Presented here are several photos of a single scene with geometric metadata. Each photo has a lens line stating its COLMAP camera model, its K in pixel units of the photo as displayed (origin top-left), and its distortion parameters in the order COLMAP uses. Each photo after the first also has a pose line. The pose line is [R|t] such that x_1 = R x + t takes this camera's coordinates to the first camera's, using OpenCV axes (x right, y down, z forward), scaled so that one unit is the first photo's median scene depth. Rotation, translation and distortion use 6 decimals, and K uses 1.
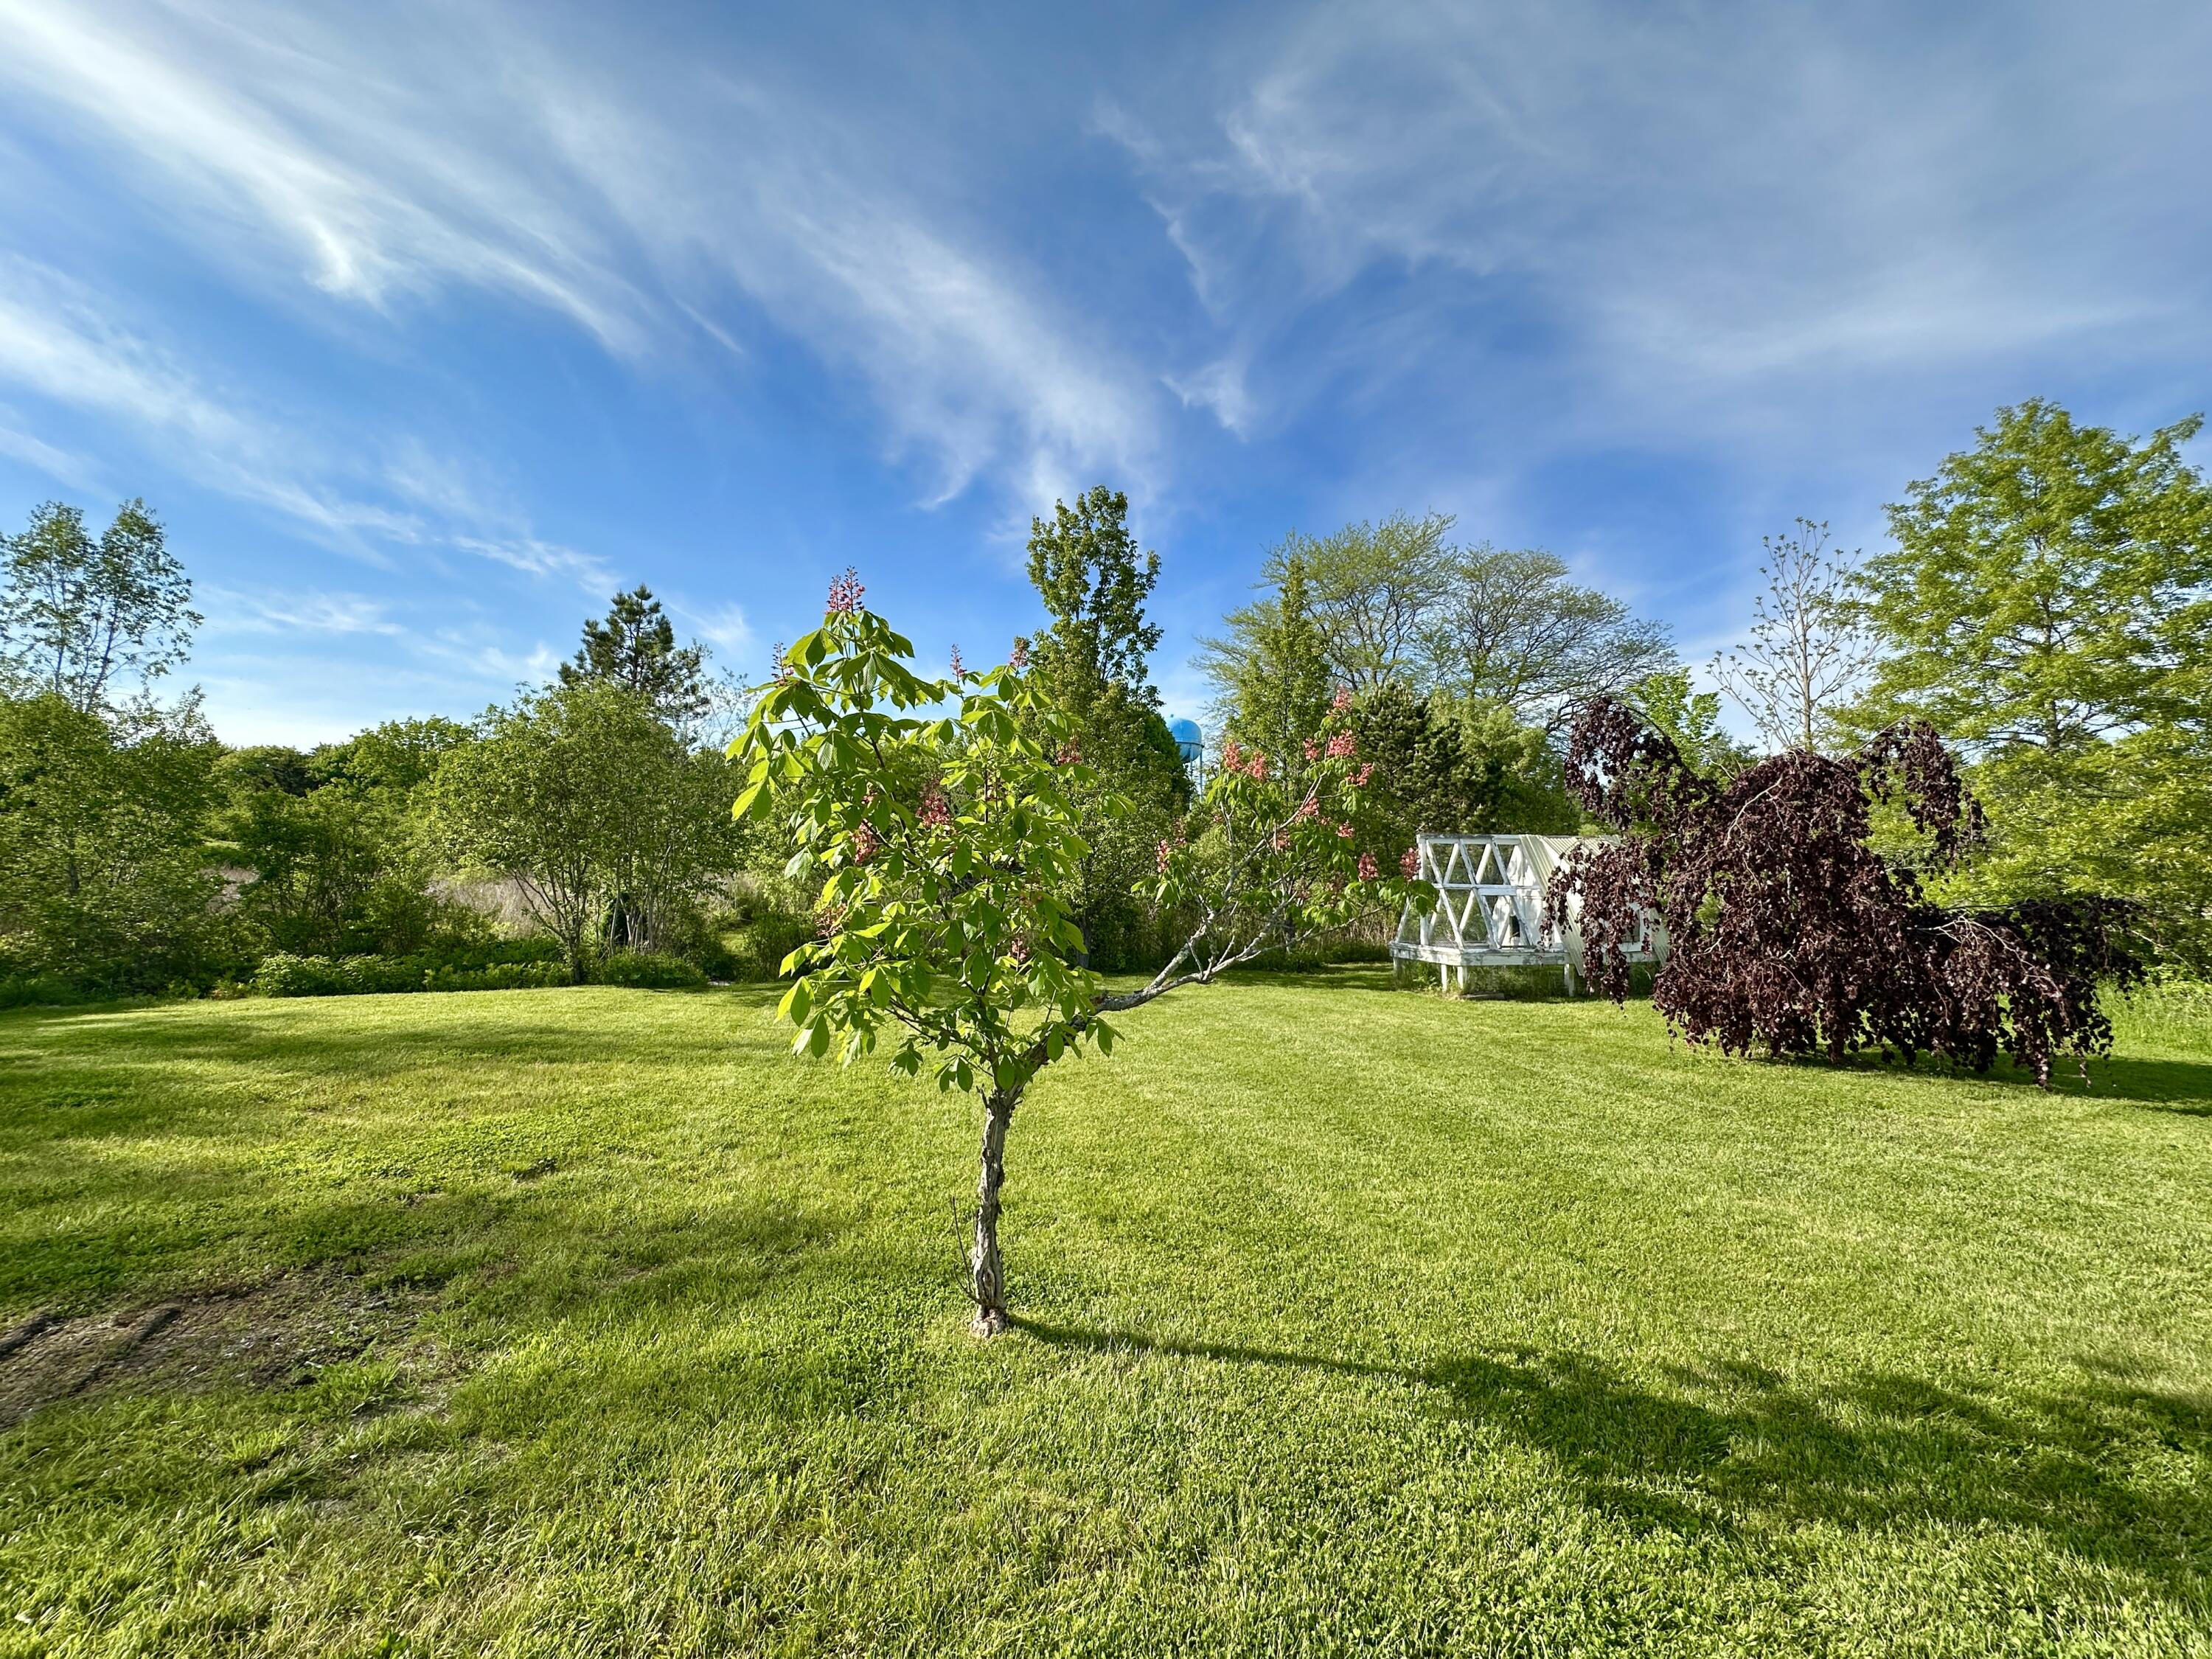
lens RADIAL K [[895.4, 0, 1096.0], [0, 895.4, 825.3], [0, 0, 1]] dist [-0.000497, 0.001255]
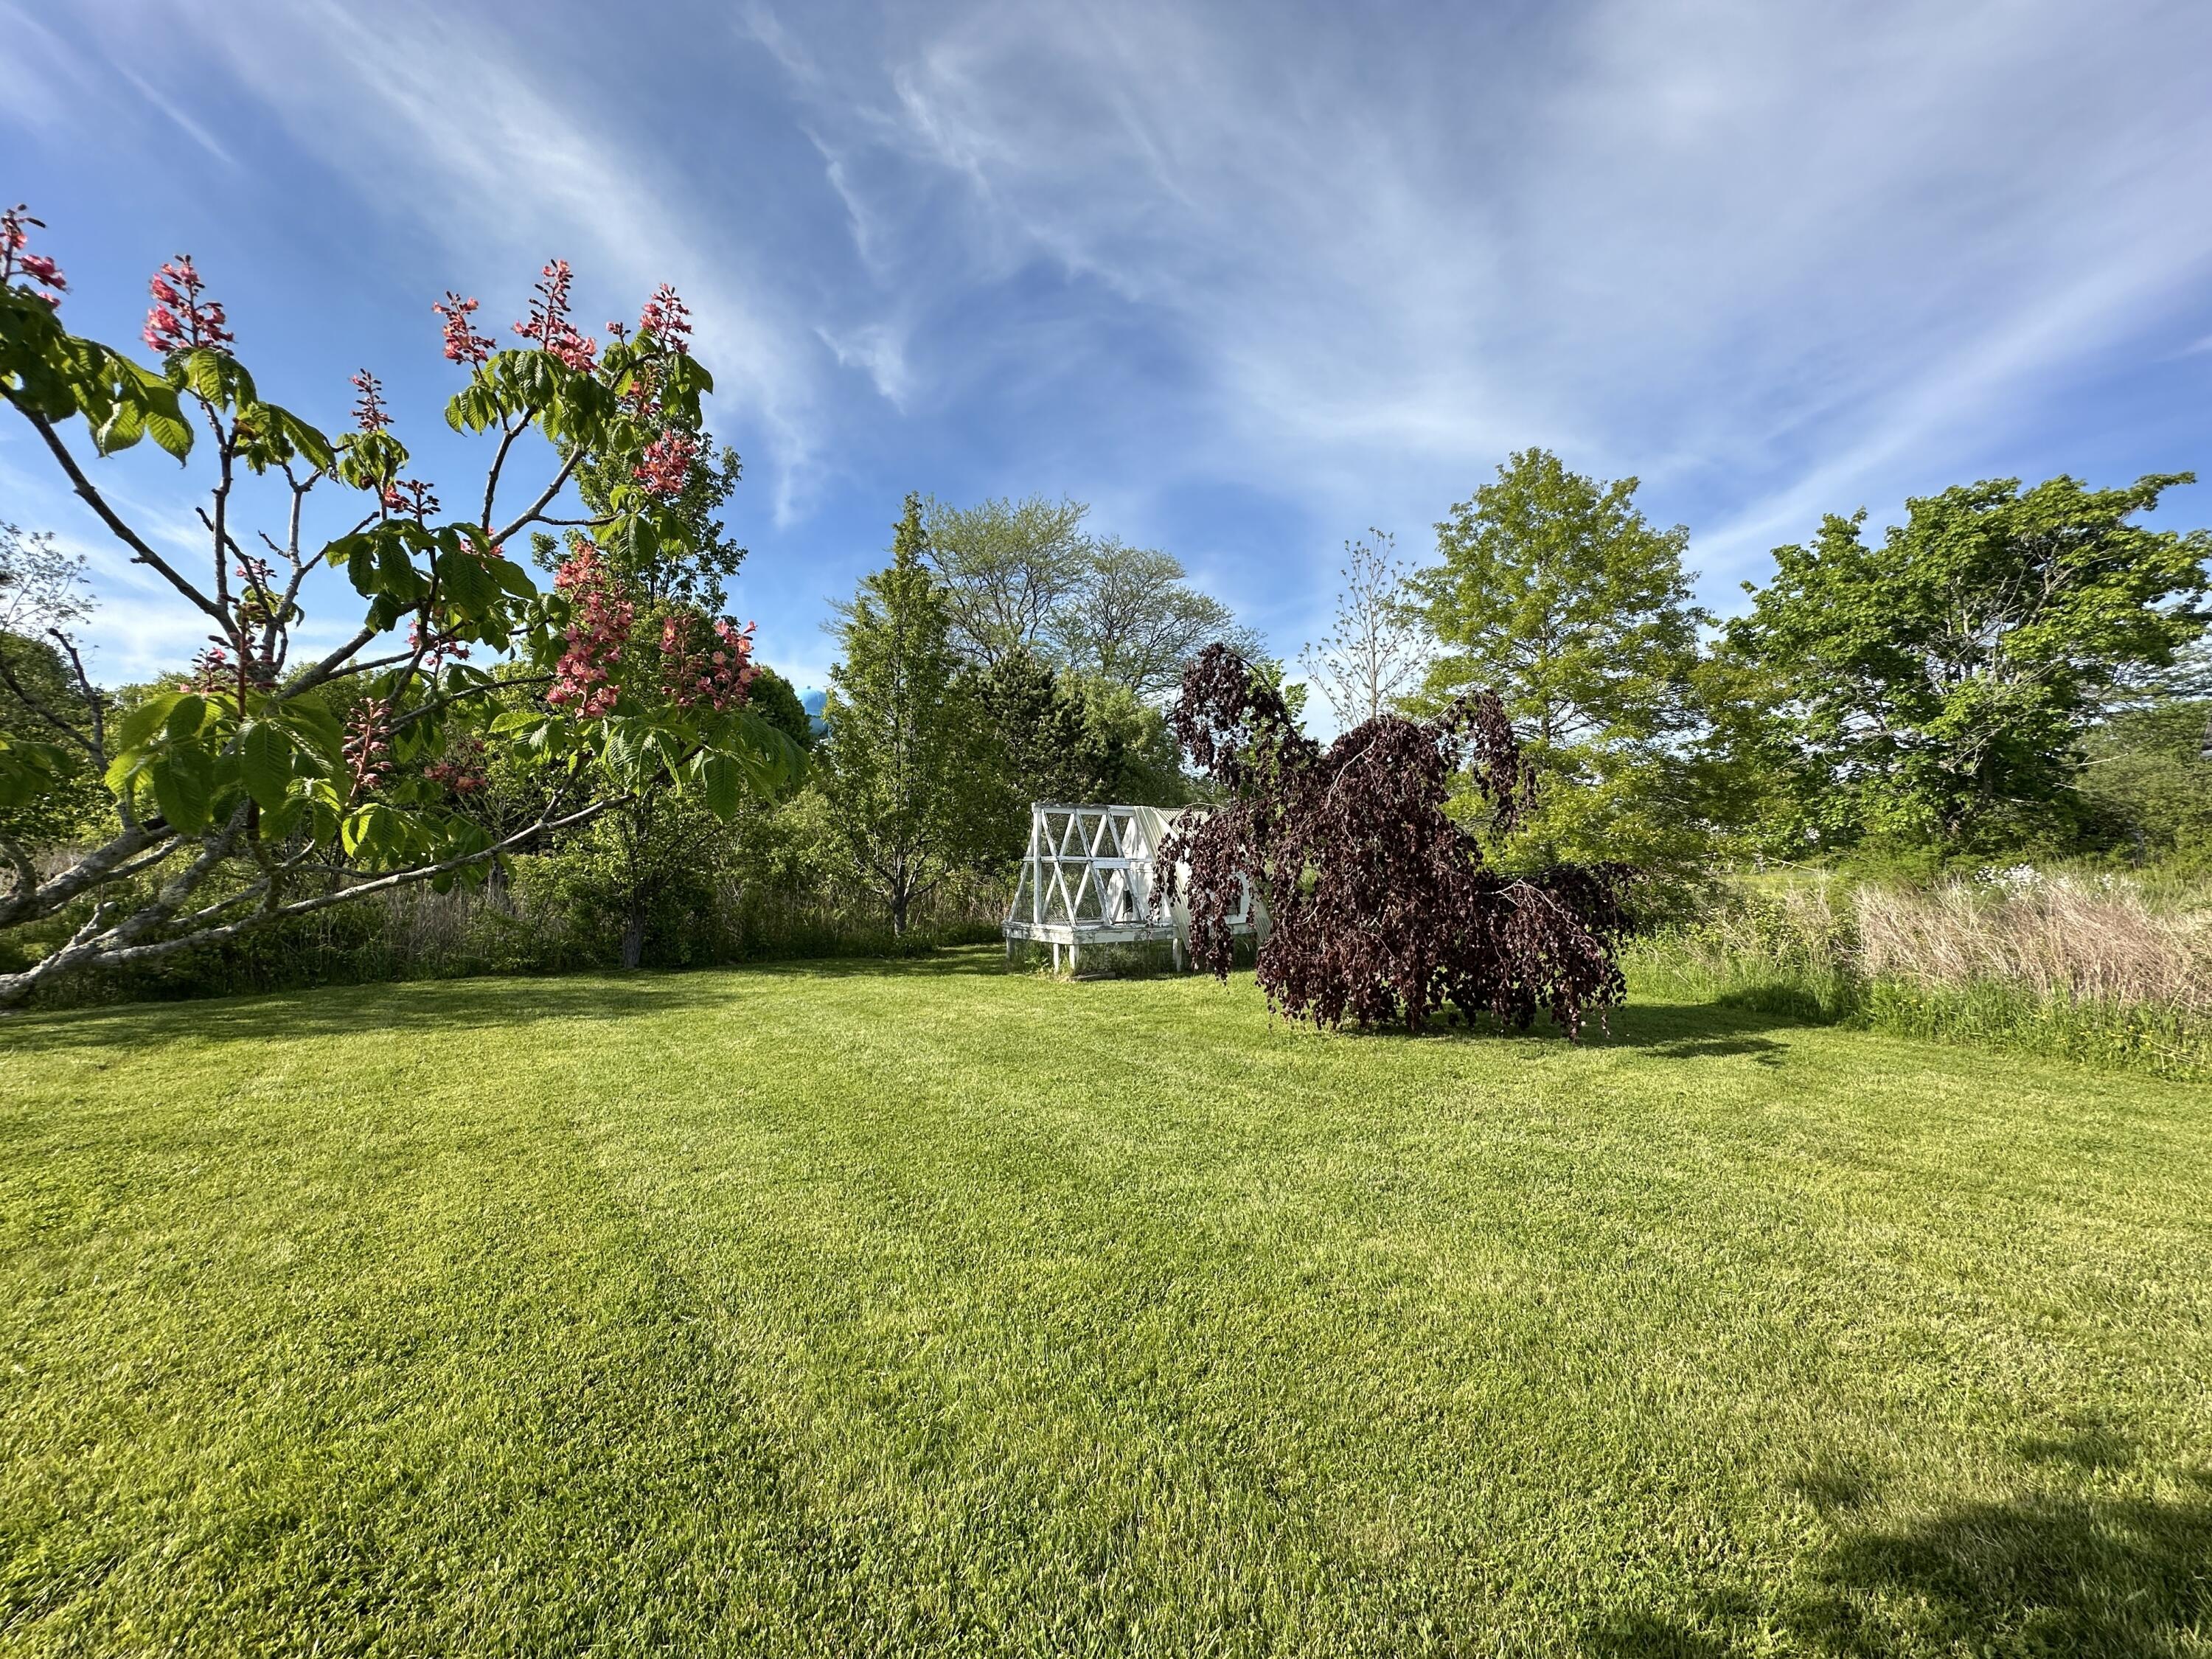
lens RADIAL K [[895.4, 0, 1092.6], [0, 895.4, 833.3], [0, 0, 1]] dist [-0.000497, 0.001255]
pose [[0.925902, 0.009297, 0.377648, 0.070099], [-0.019779, 0.999519, 0.023887, 0.018047], [-0.377245, -0.029587, 0.925641, 0.128537]]
